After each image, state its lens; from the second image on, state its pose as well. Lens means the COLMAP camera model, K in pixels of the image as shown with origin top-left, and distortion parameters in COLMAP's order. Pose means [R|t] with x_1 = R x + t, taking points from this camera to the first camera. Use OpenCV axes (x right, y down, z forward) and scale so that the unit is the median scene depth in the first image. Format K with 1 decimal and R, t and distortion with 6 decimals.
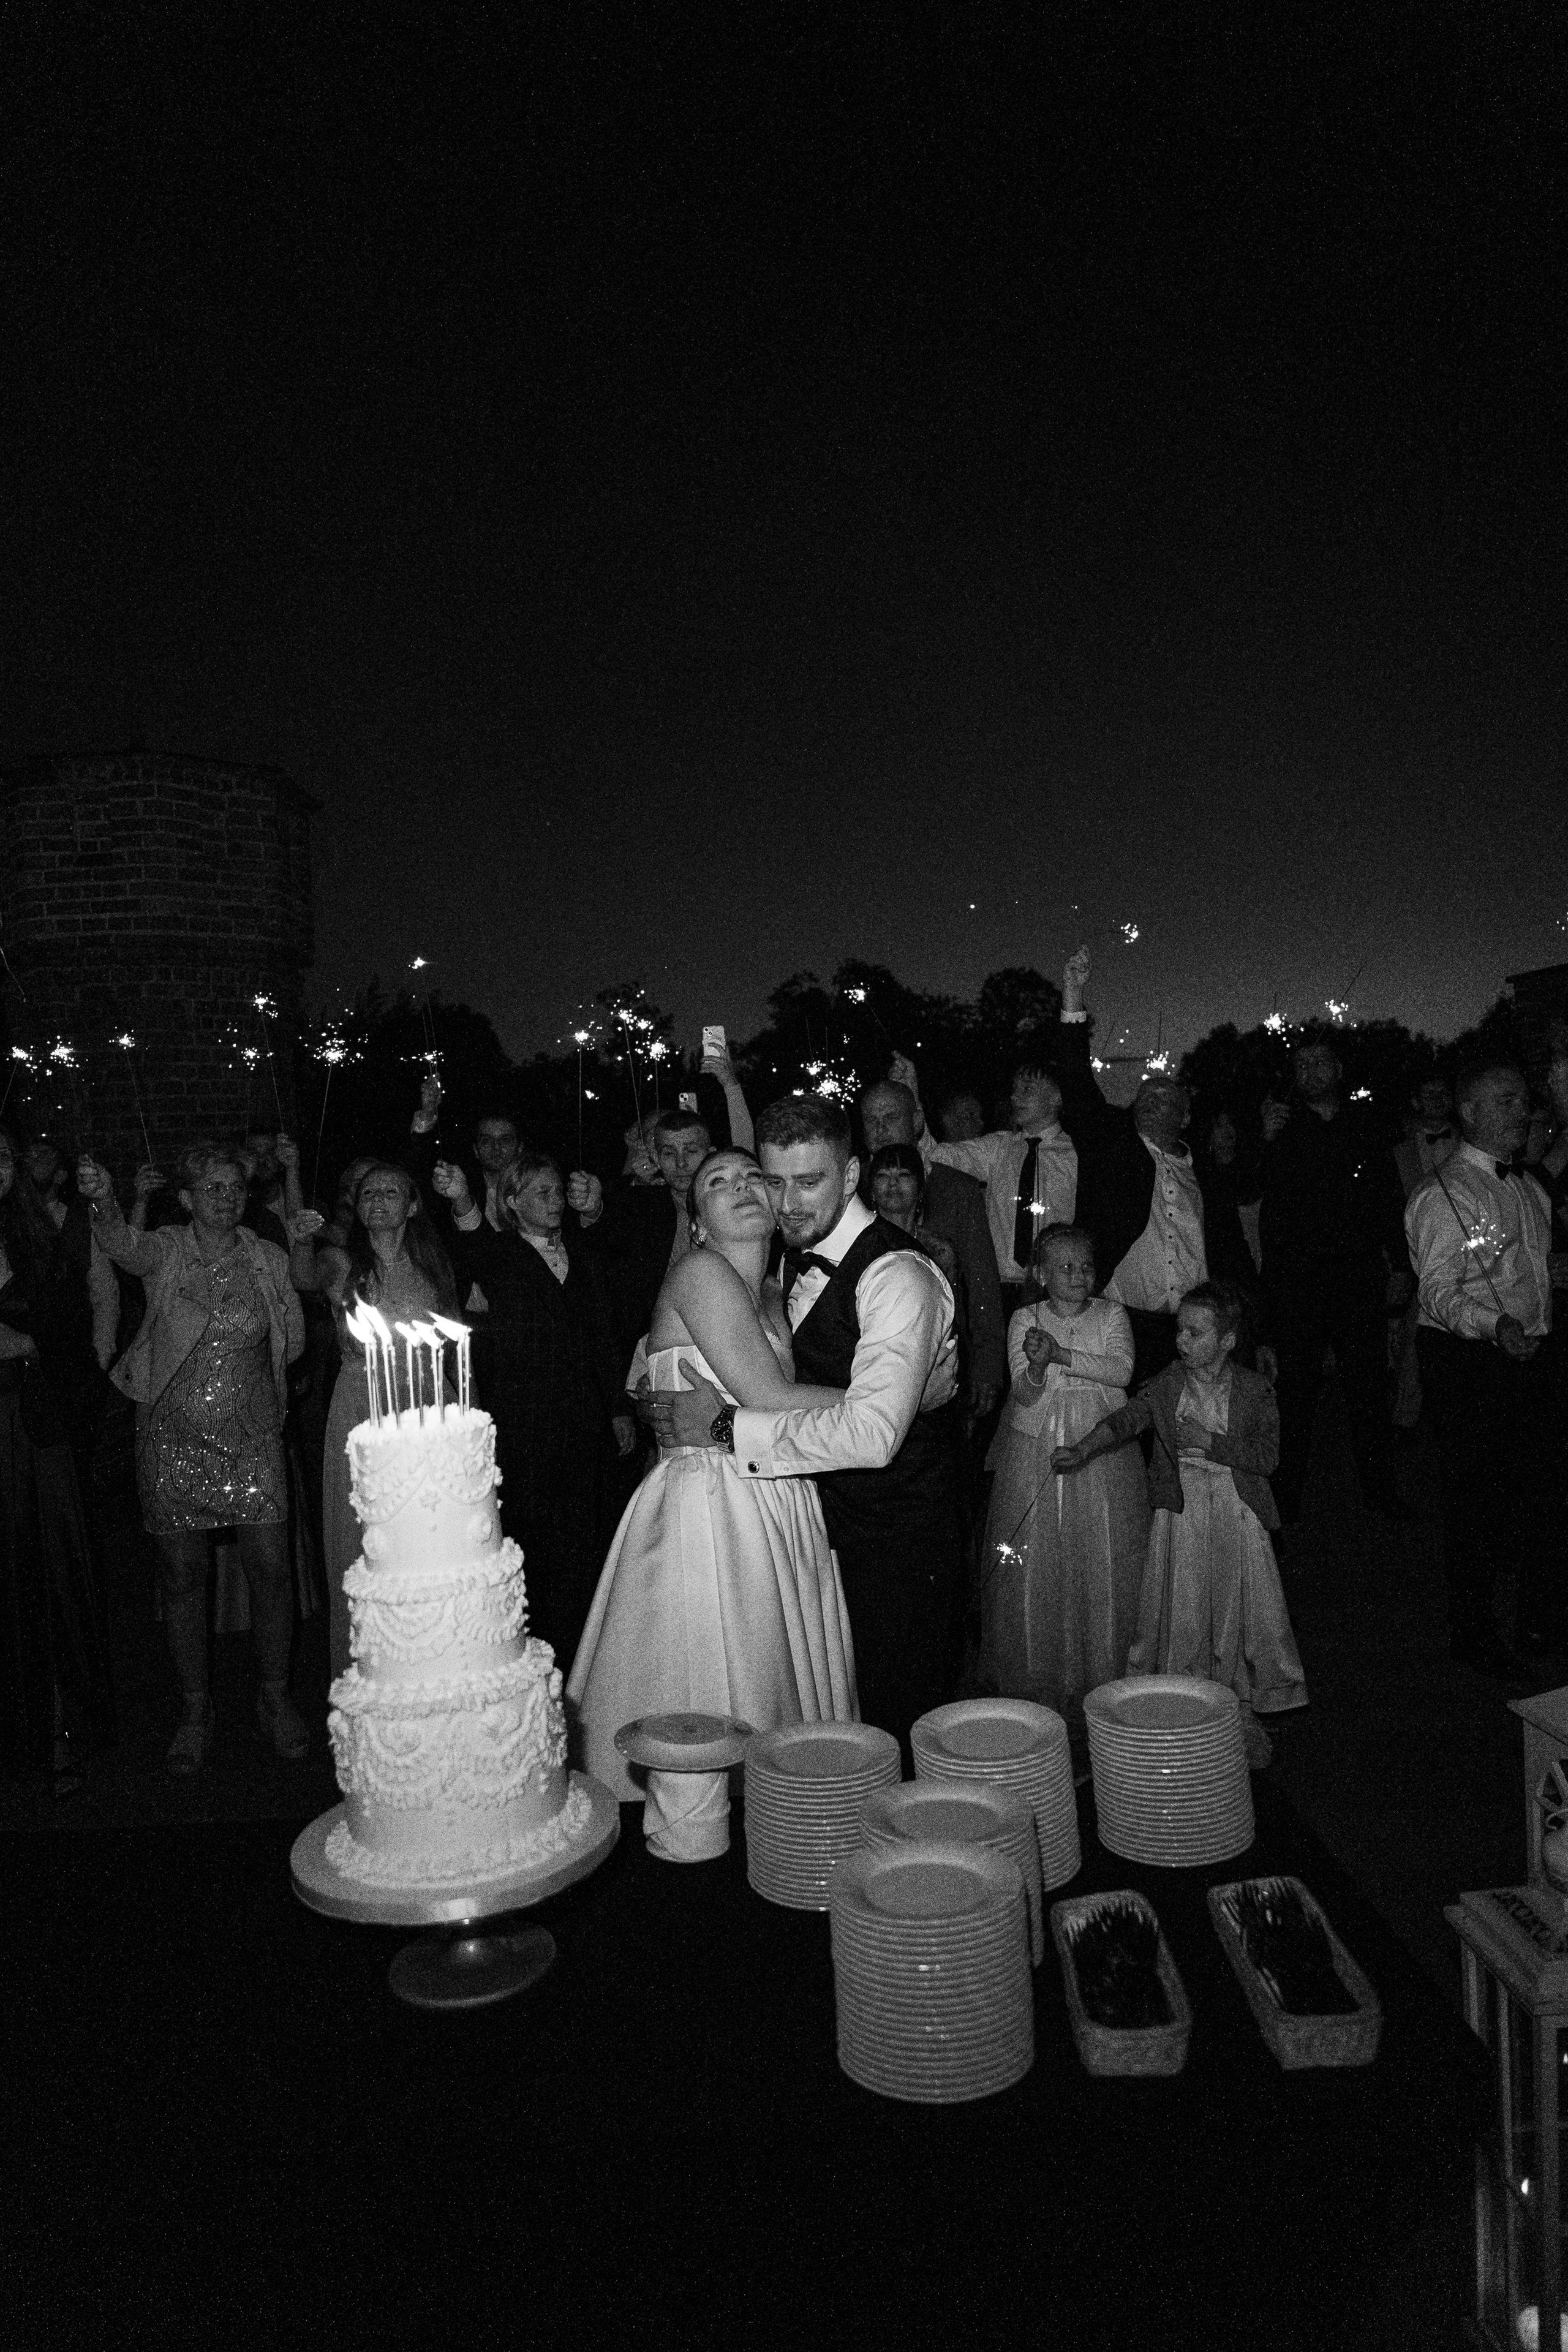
lens RADIAL K [[1612.5, 0, 780.0], [0, 1612.5, 1166.2], [0, 0, 1]] dist [0.015430, -0.001695]
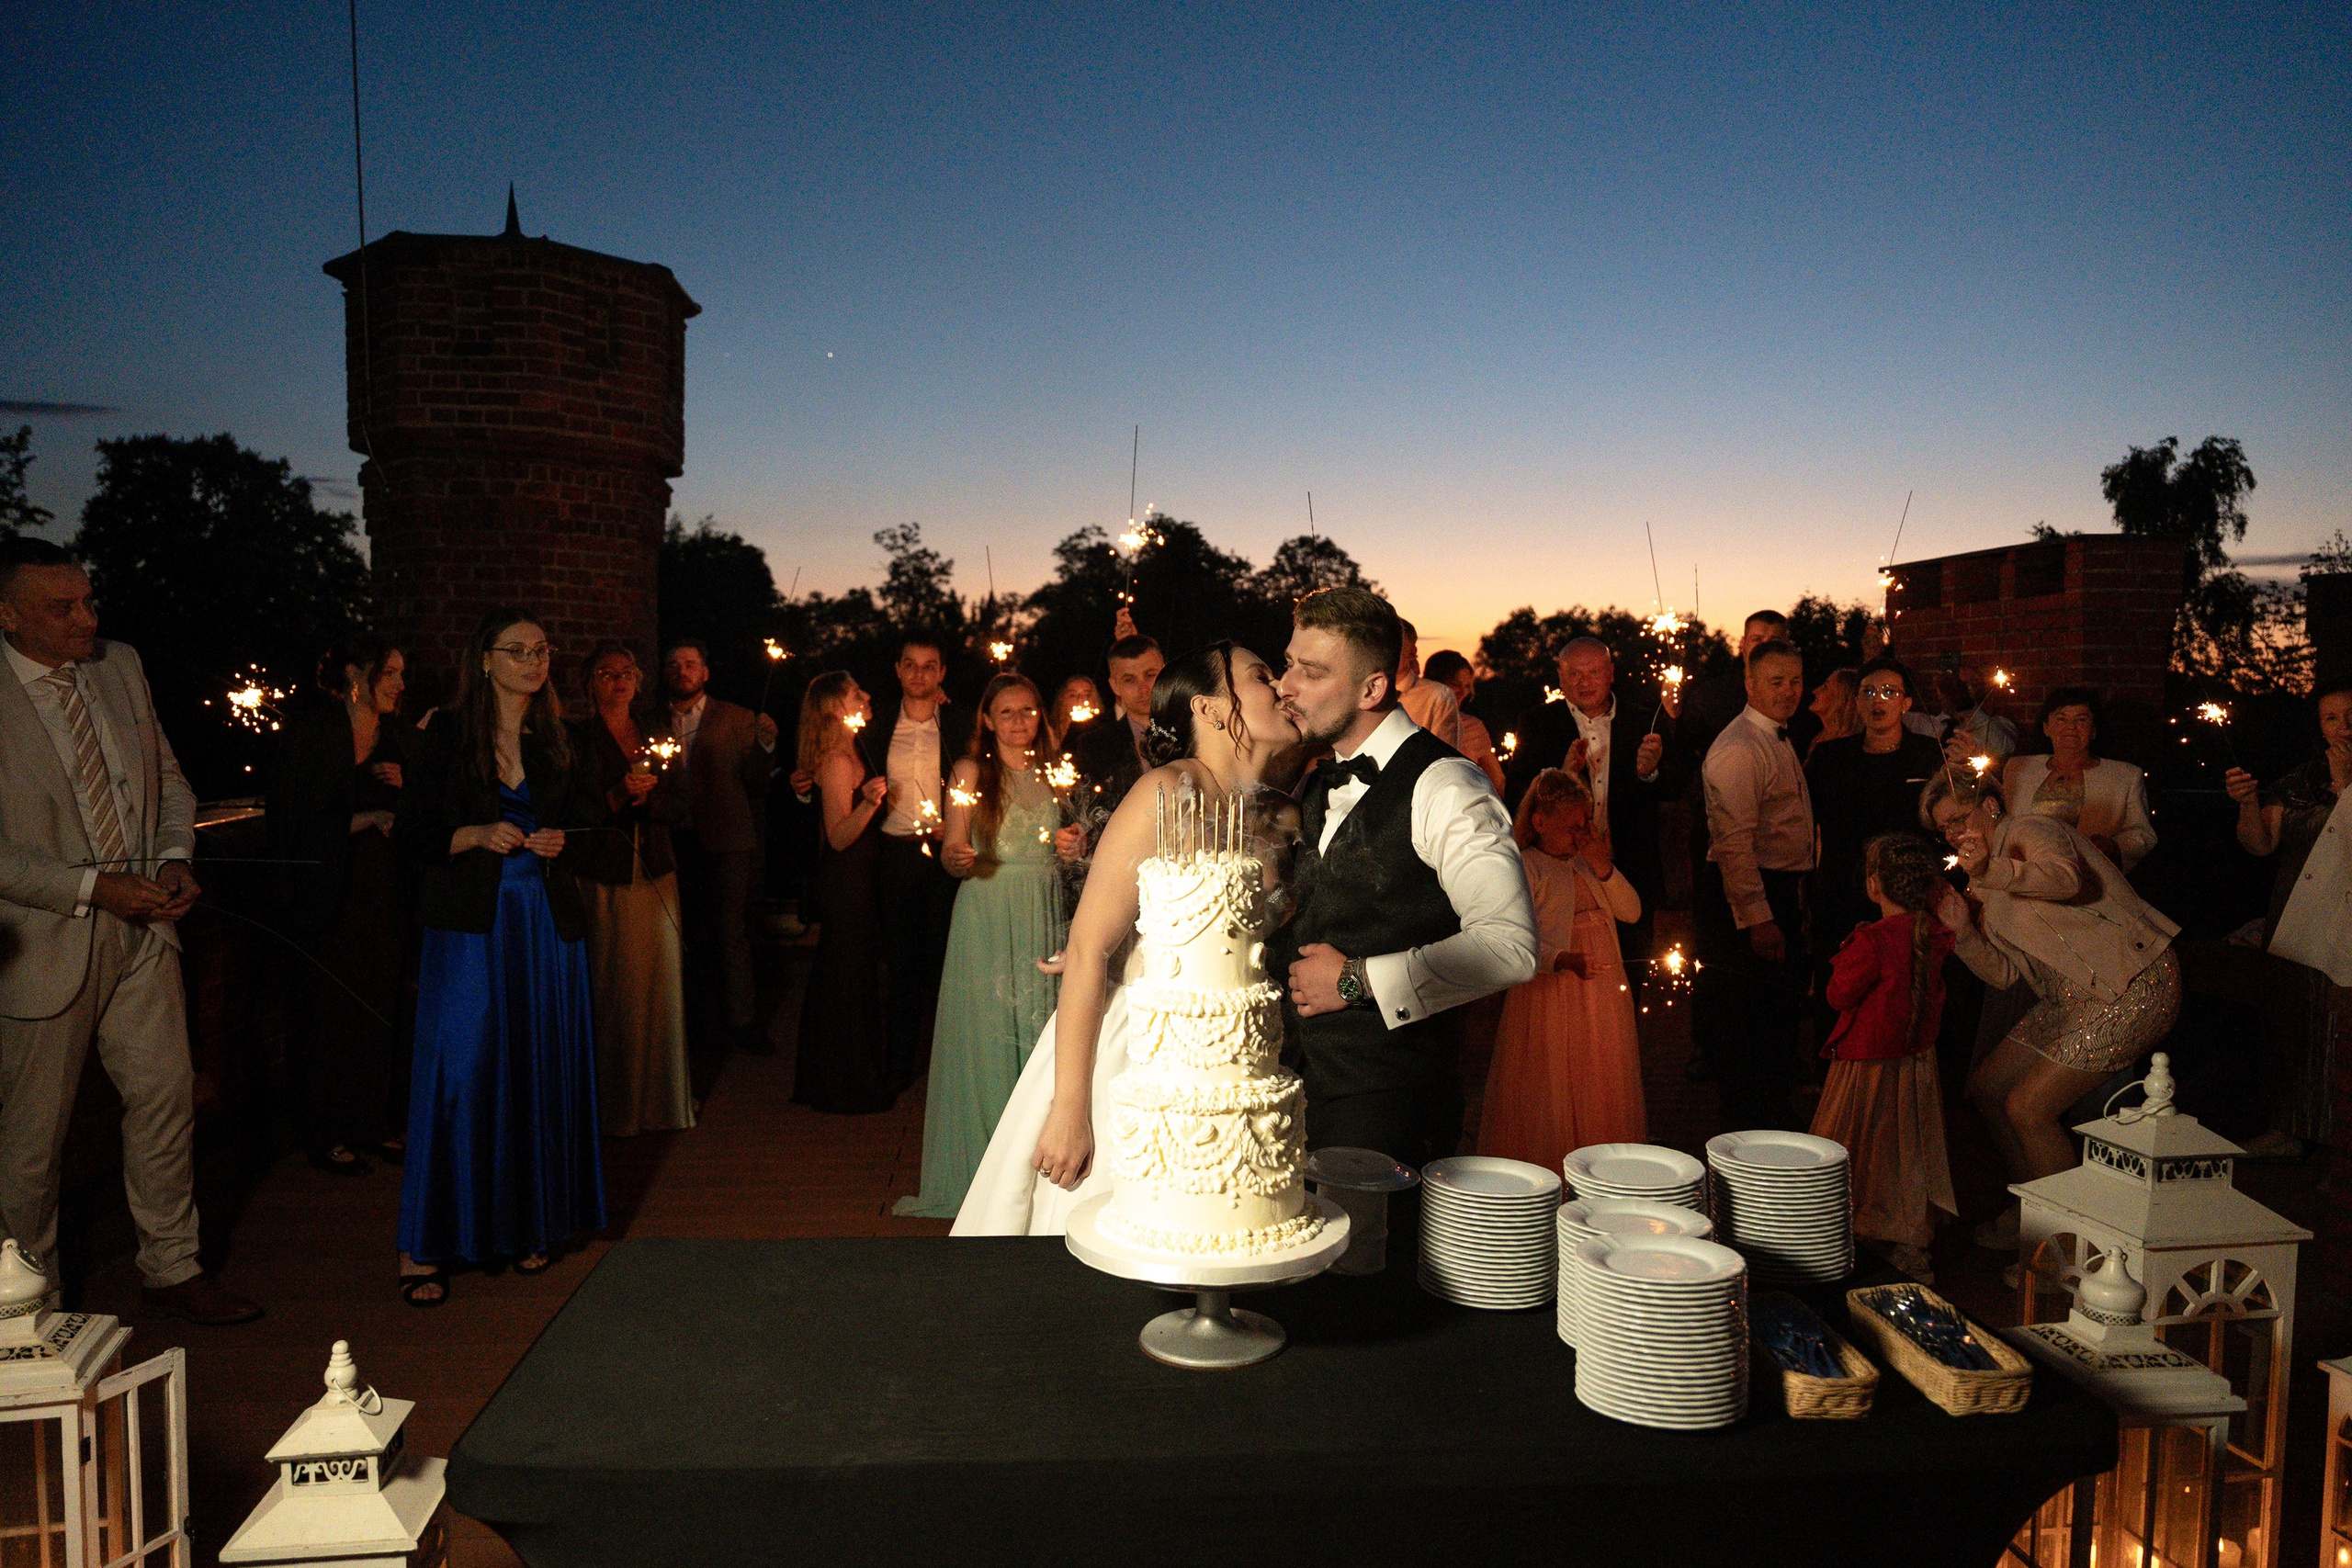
lens RADIAL K [[1692.2, 0, 1166.7], [0, 1692.2, 786.6], [0, 0, 1]] dist [0.006364, -0.007334]
pose [[0.994895, 0.053730, 0.085417, -0.321872], [-0.056287, 0.998027, 0.027805, 0.072394], [-0.083755, -0.032471, 0.995957, -0.173475]]
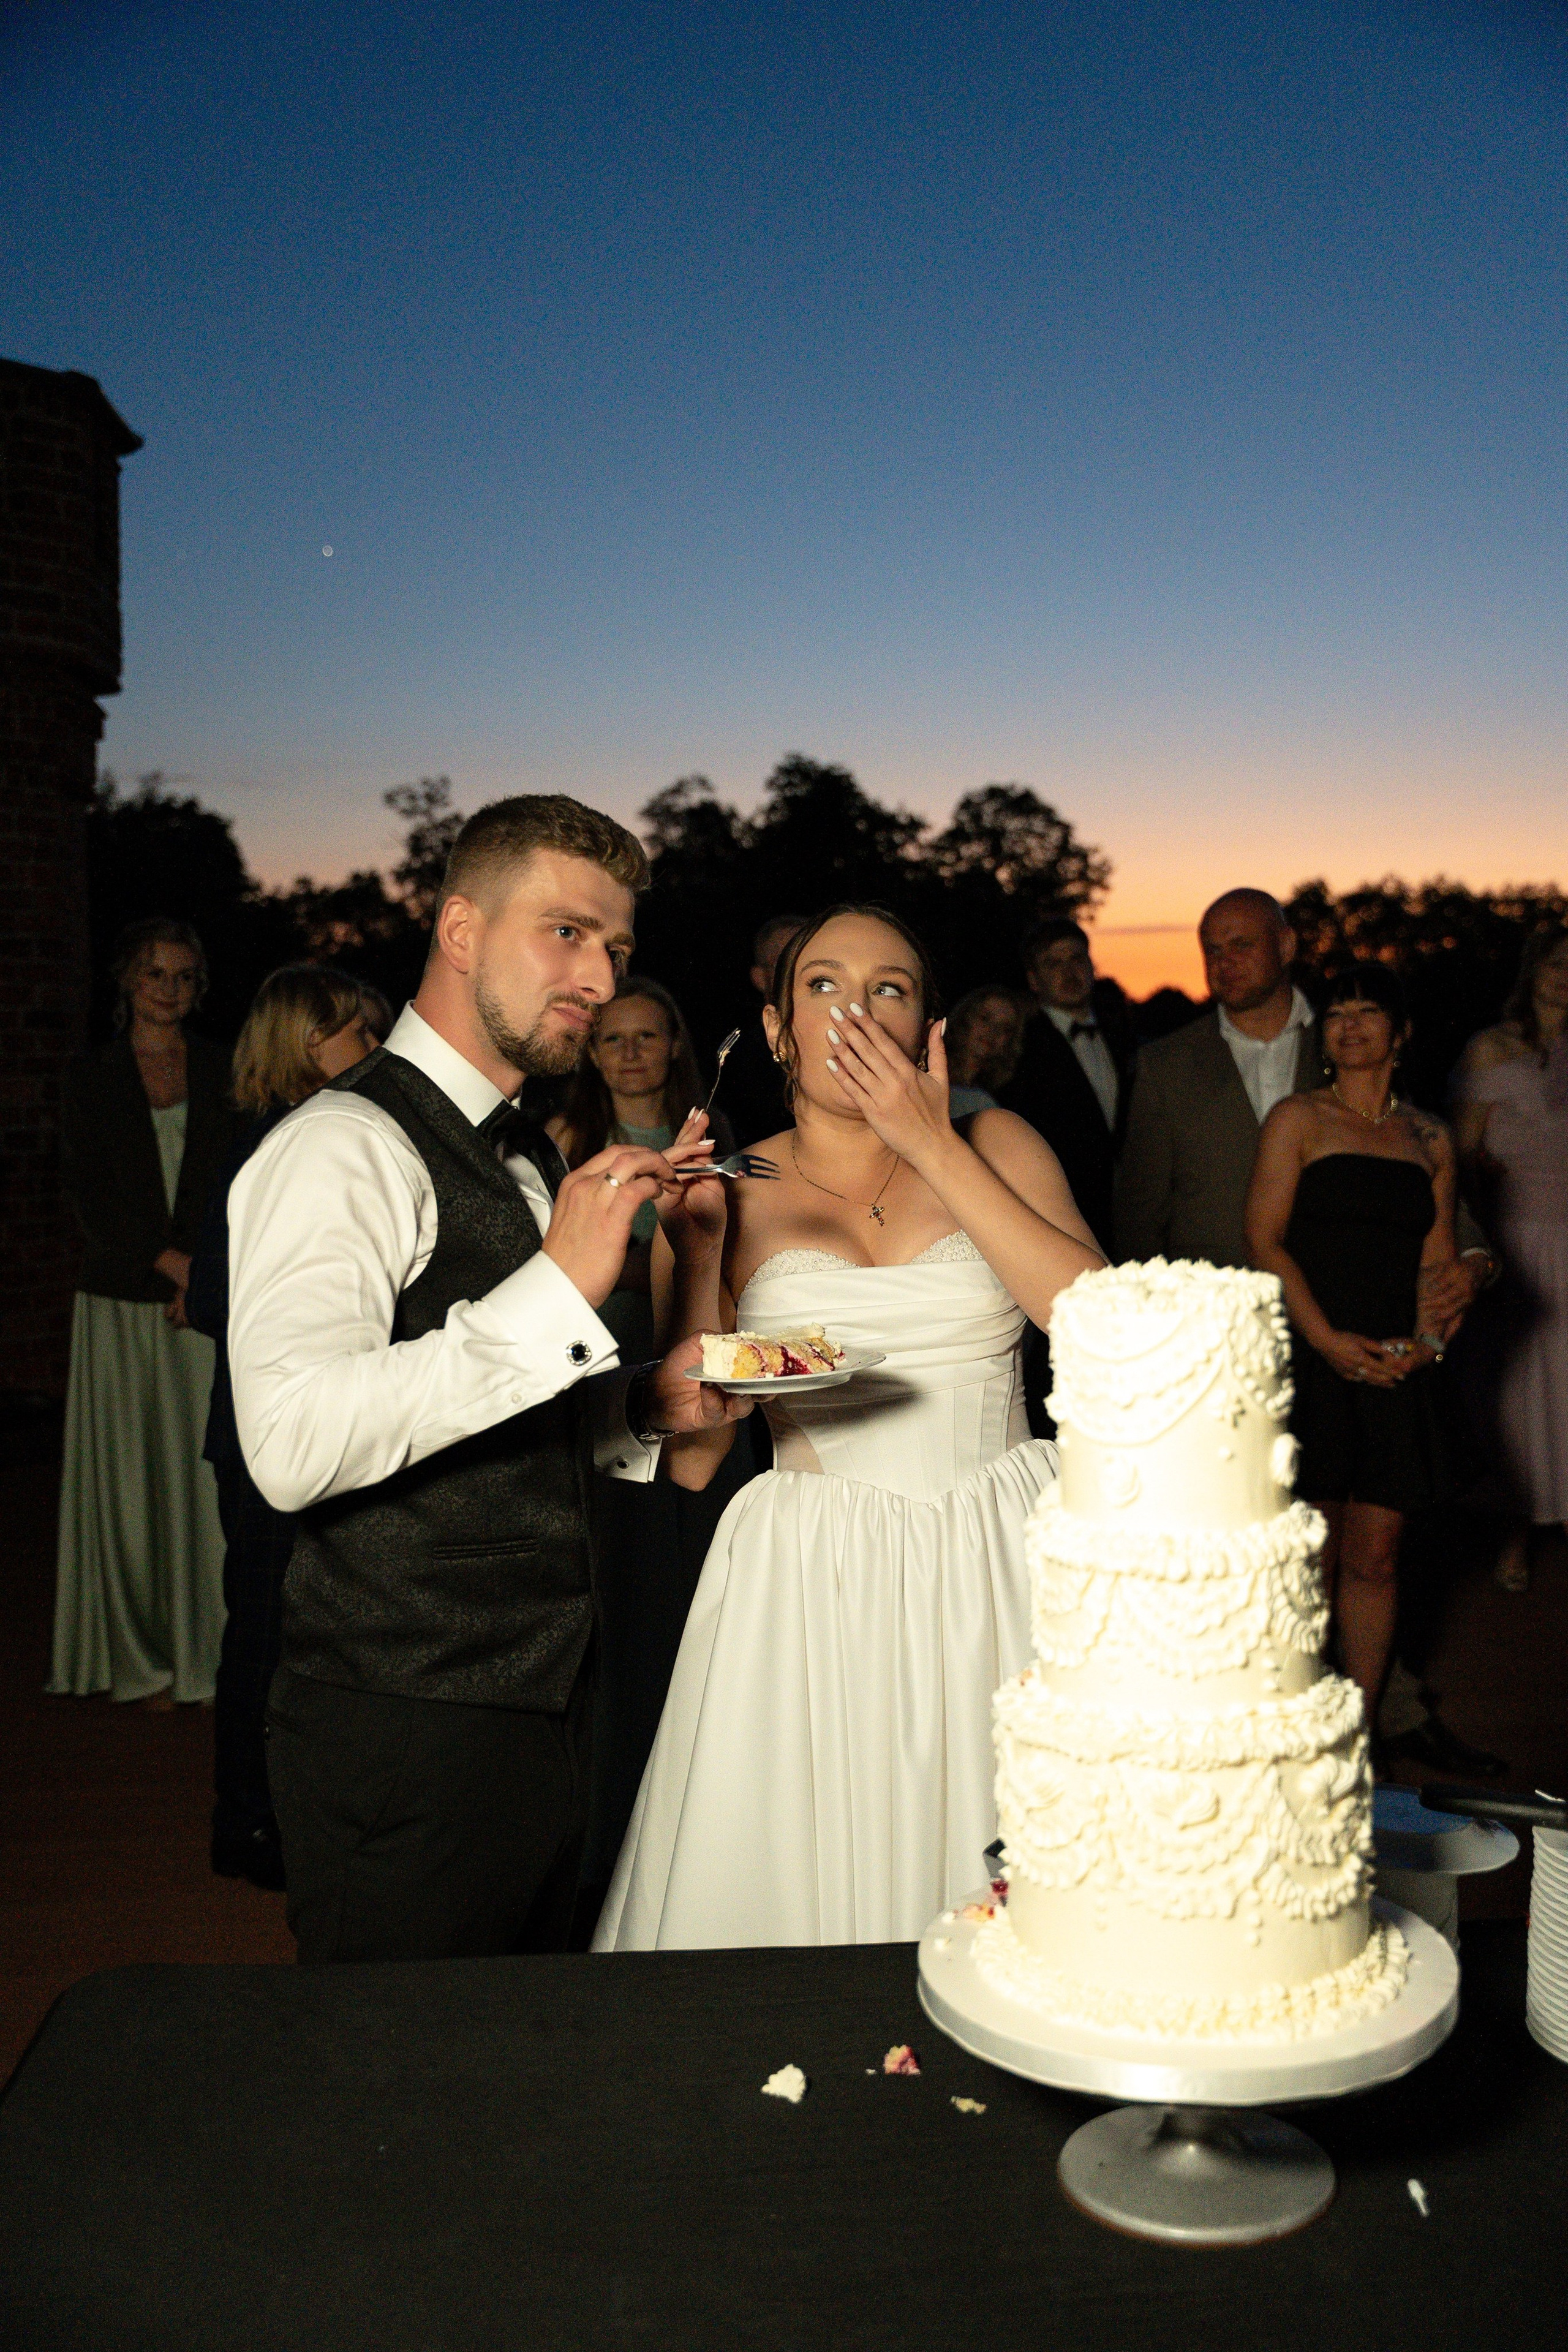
lens RADIAL K [[2354.3, 0, 776.1], [0, 2354.3, 1182.5], [0, 0, 1]] dist [0.009118, -0.003854]
pose [[0.996238, 0.034383, 0.079547, -0.399349], [-0.037981, 0.998302, 0.044162, 0.084693], [-0.077893, -0.047017, 0.995852, 0.116495]]
